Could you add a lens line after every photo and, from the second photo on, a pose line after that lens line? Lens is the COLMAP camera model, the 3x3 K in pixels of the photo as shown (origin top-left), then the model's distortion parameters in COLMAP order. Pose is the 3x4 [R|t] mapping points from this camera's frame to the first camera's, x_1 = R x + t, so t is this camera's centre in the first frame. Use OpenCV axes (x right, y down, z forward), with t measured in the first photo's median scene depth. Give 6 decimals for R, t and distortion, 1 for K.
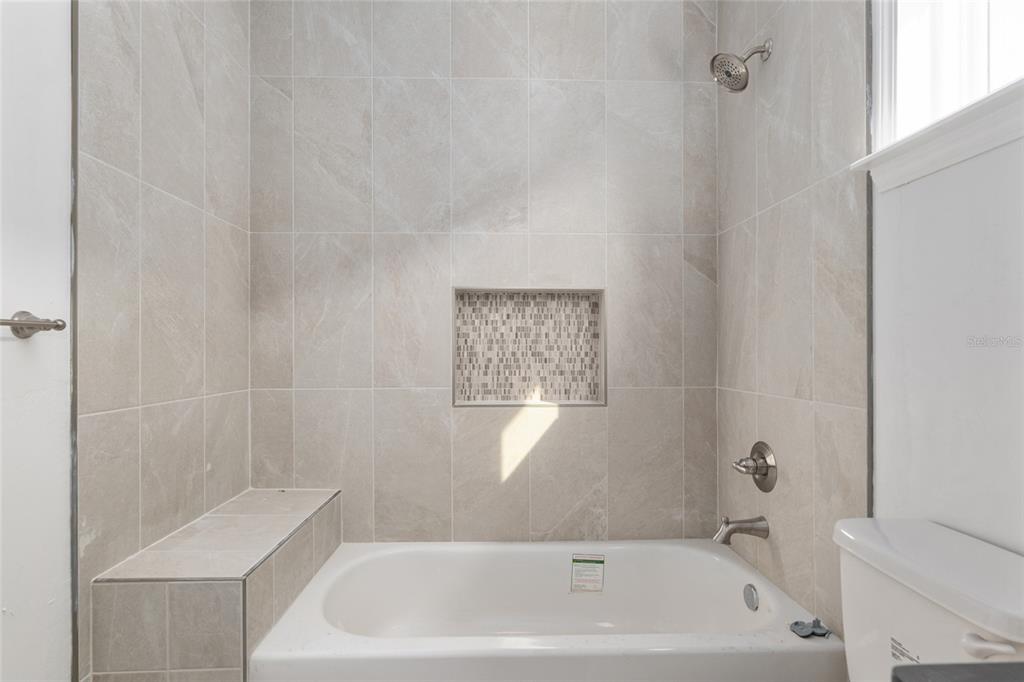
lens RADIAL K [[510.5, 0, 508.6], [0, 510.5, 349.5], [0, 0, 1]] dist [-0.003639, 0.000290]
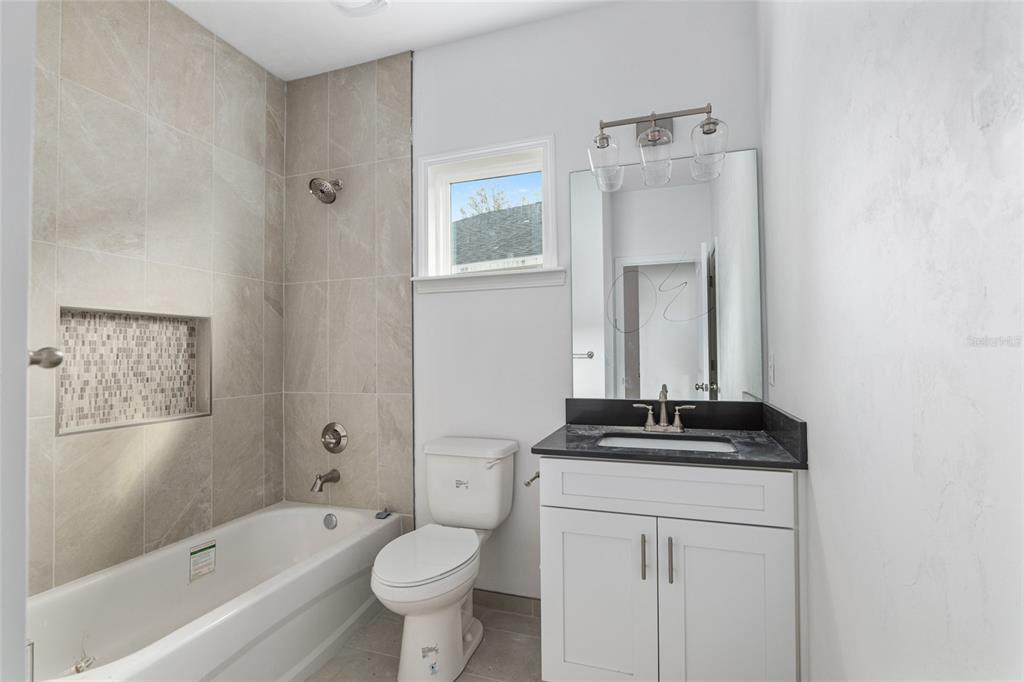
lens RADIAL K [[488.8, 0, 491.8], [0, 488.8, 349.0], [0, 0, 1]] dist [-0.022132, 0.005403]
pose [[0.374475, 0.006222, 0.927216, -0.616150], [0.012208, 0.999858, -0.011640, -0.022854], [-0.927157, 0.015679, 0.374345, -0.035103]]
